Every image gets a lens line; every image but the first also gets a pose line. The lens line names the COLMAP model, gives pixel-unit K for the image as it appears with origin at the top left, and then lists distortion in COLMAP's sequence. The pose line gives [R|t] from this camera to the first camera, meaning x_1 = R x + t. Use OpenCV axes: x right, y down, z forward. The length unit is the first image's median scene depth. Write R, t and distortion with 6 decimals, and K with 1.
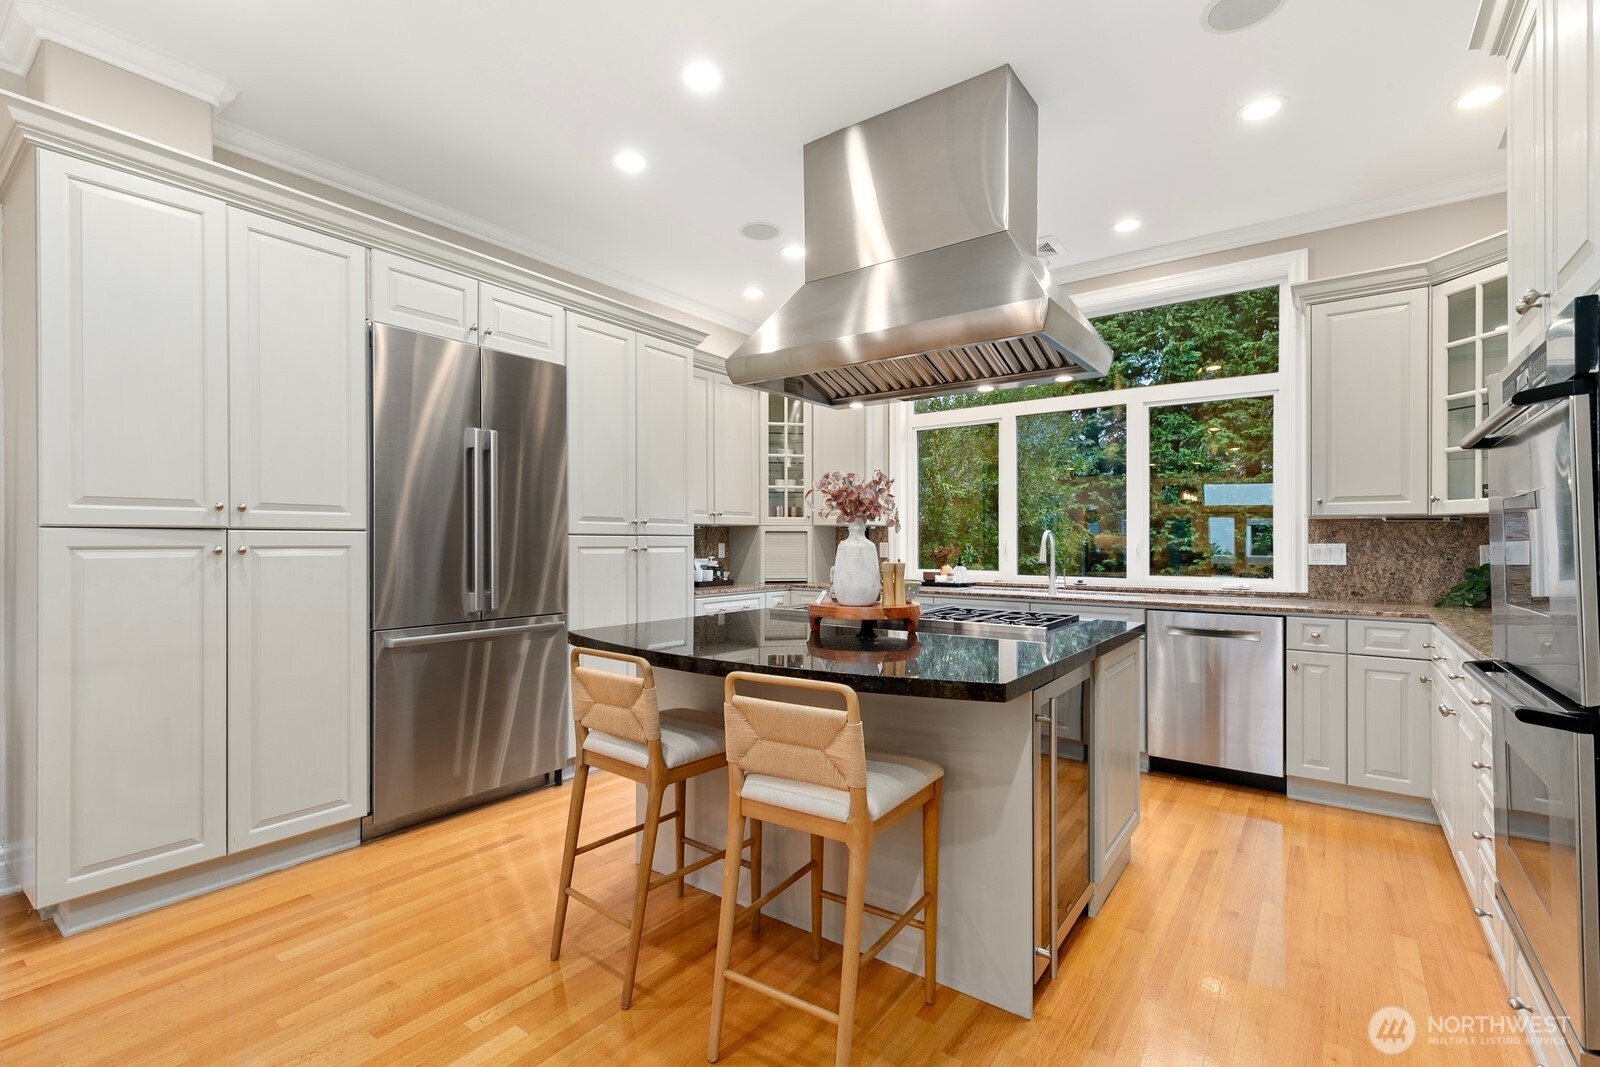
lens RADIAL K [[719.6, 0, 788.5], [0, 719.6, 541.5], [0, 0, 1]] dist [0.013055, -0.001641]
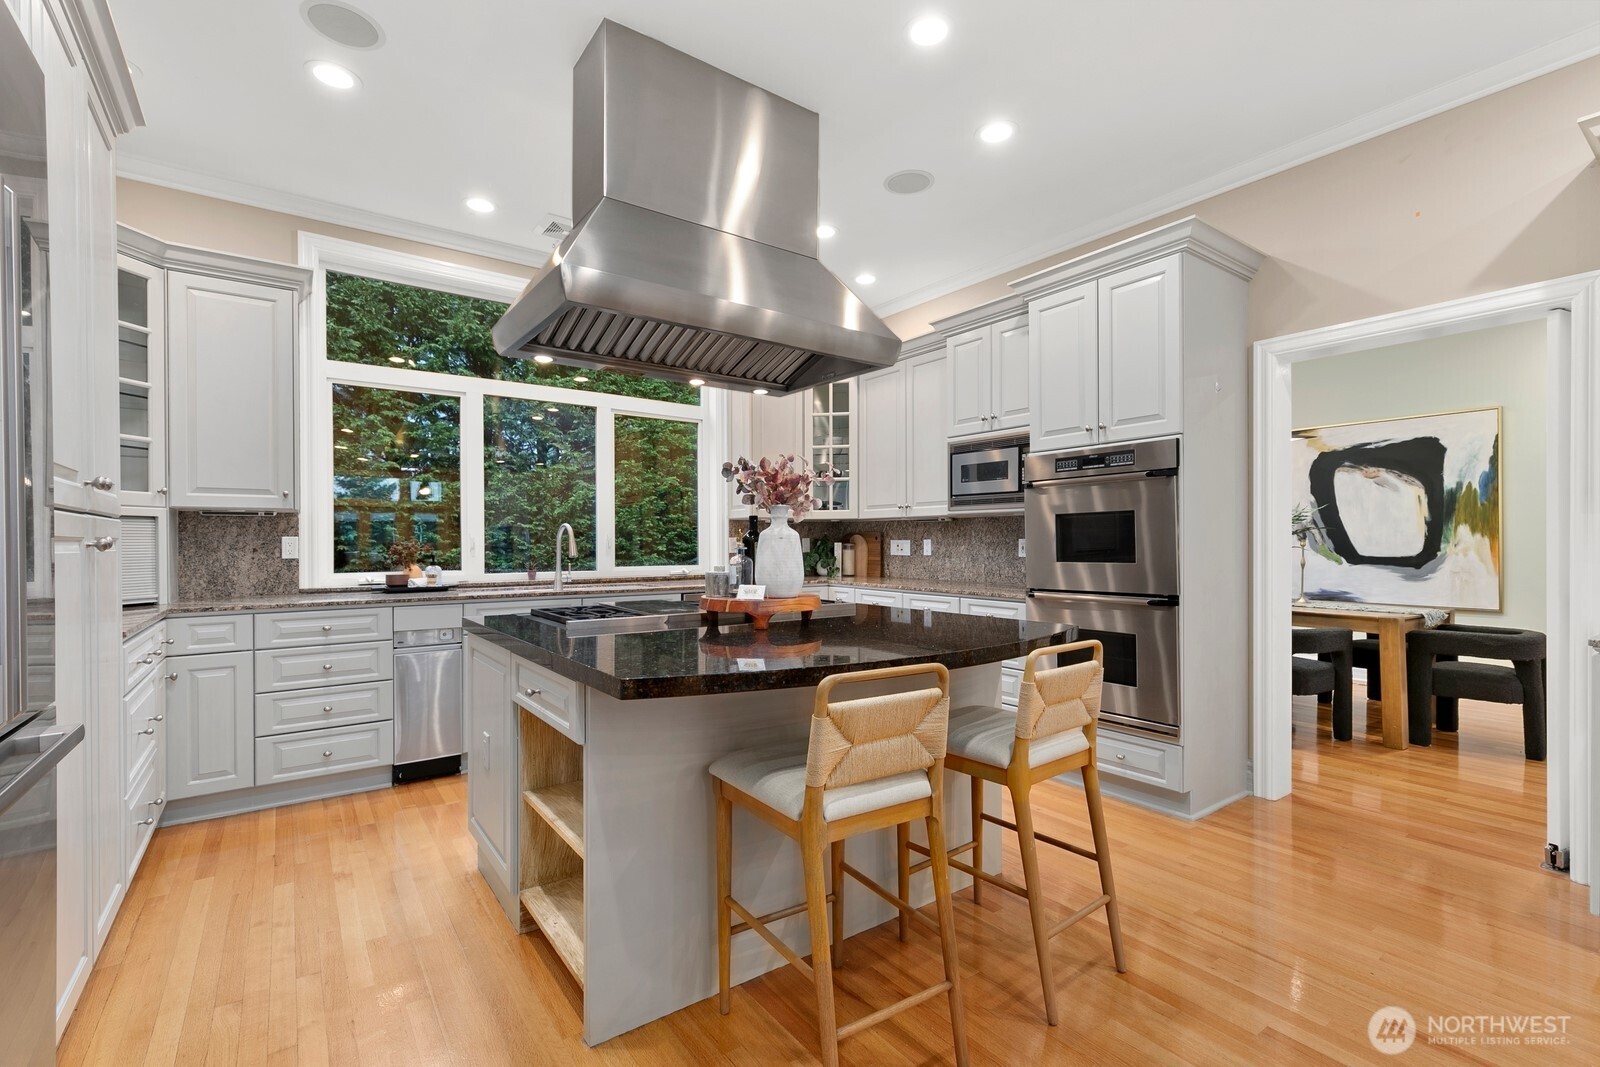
lens RADIAL K [[719.6, 0, 812.4], [0, 719.6, 534.6], [0, 0, 1]] dist [0.013055, -0.001641]
pose [[0.304379, 0.008240, 0.952515, -0.483920], [0.001725, 0.999956, -0.009201, 0.008845], [-0.952550, 0.004443, 0.304351, 0.406813]]
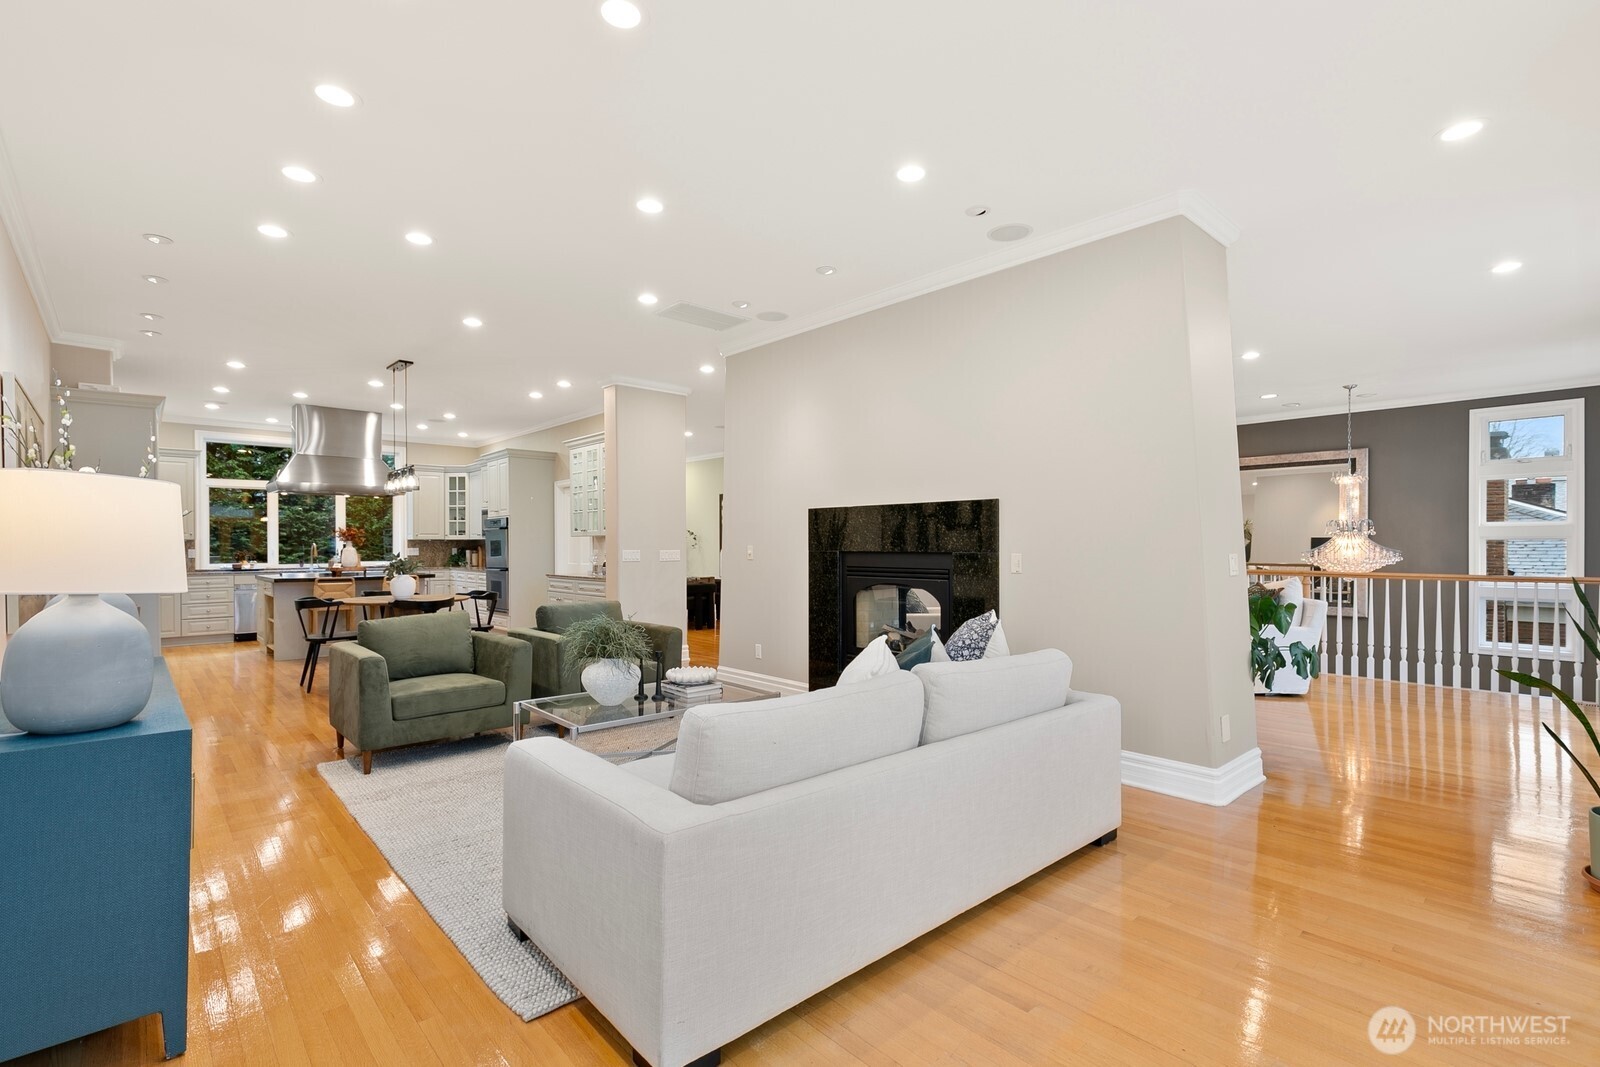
lens RADIAL K [[719.6, 0, 788.0], [0, 719.6, 536.2], [0, 0, 1]] dist [0.013055, -0.001641]
pose [[0.203814, 0.011616, 0.978941, -1.684707], [0.003193, 0.999916, -0.012530, -0.004251], [-0.979004, 0.005680, 0.203760, -1.014470]]
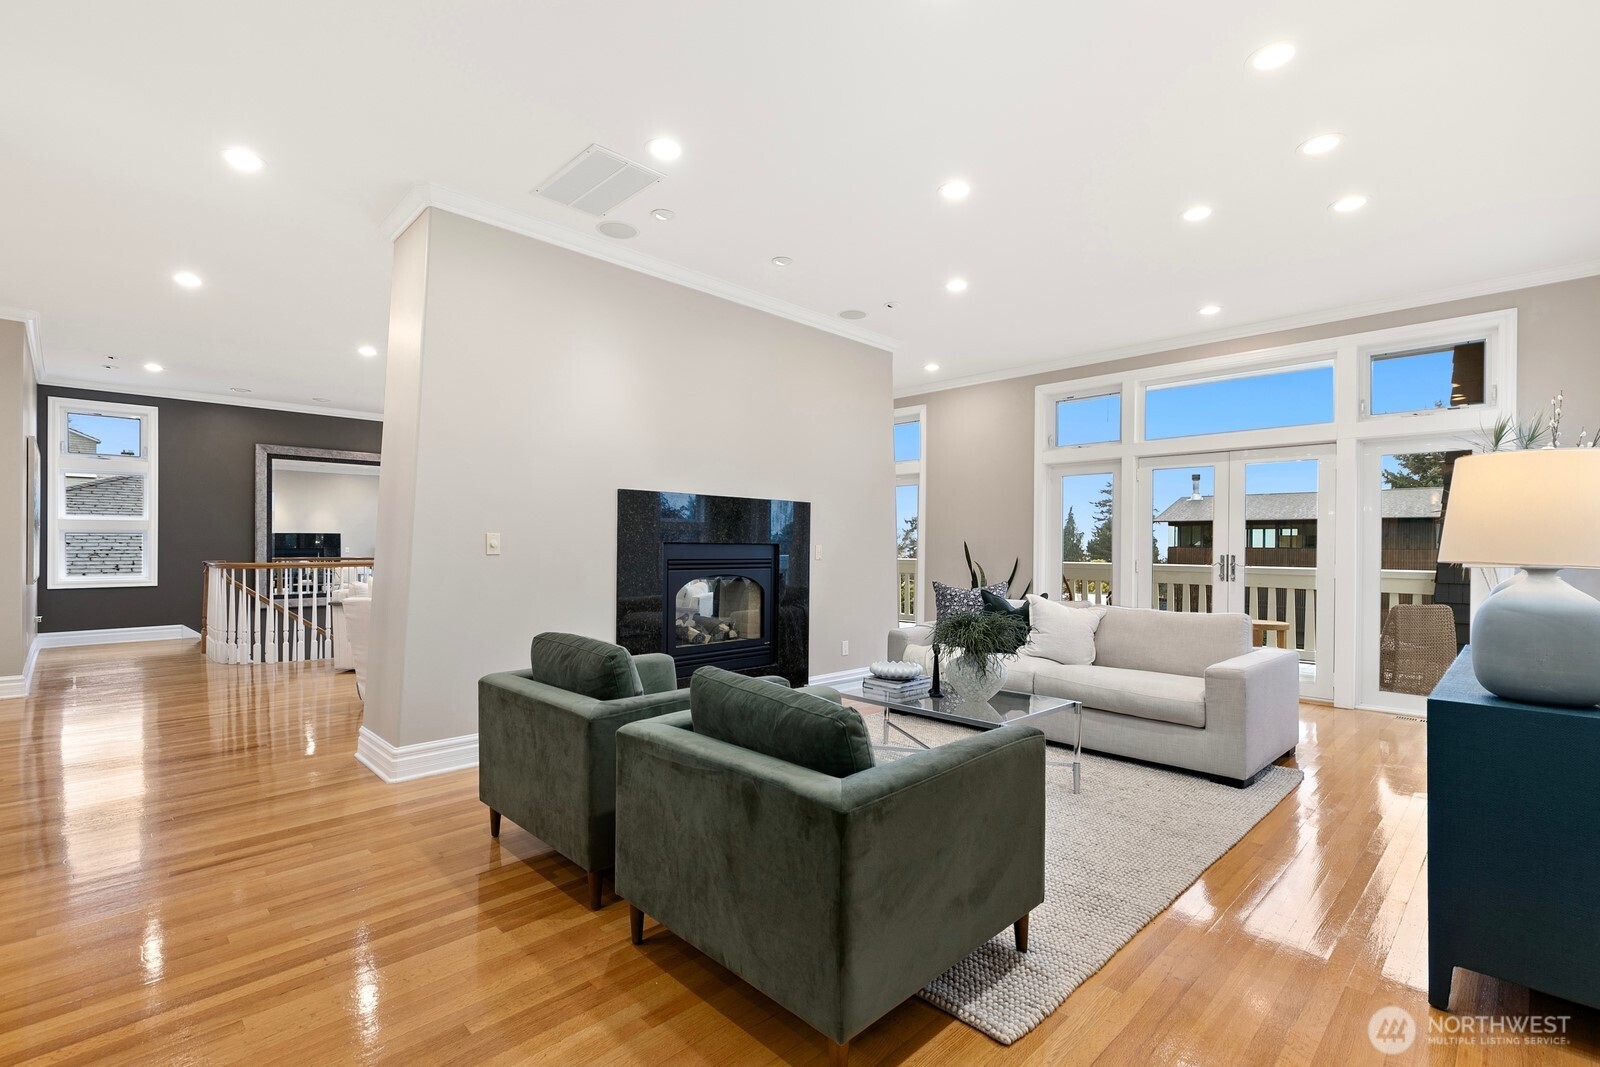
lens RADIAL K [[719.6, 0, 793.7], [0, 719.6, 536.4], [0, 0, 1]] dist [0.013055, -0.001641]
pose [[-0.984942, -0.005642, 0.172796, -0.842194], [-0.007596, 0.999914, -0.010650, 0.008588], [-0.172721, -0.011803, -0.984900, 0.184148]]
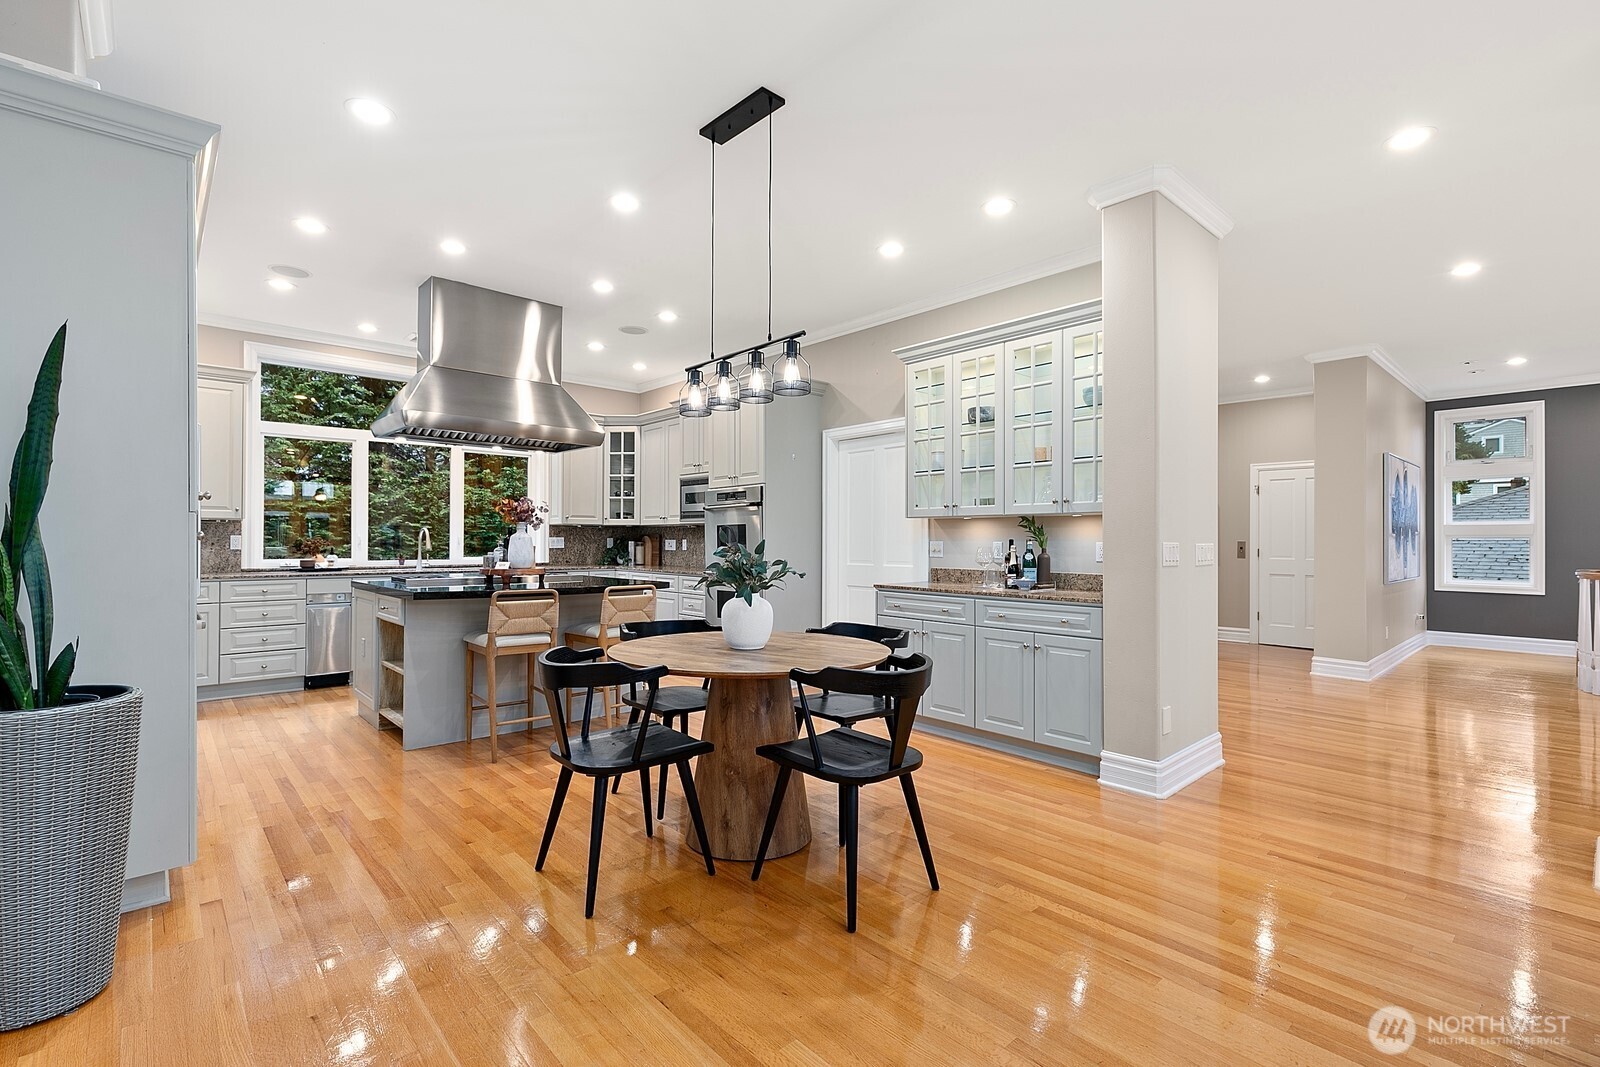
lens RADIAL K [[719.6, 0, 801.3], [0, 719.6, 524.7], [0, 0, 1]] dist [0.013055, -0.001641]
pose [[0.205602, 0.021753, 0.978394, -0.973491], [-0.004310, 0.999763, -0.021322, 0.006248], [-0.978626, 0.000167, 0.205647, -0.063973]]
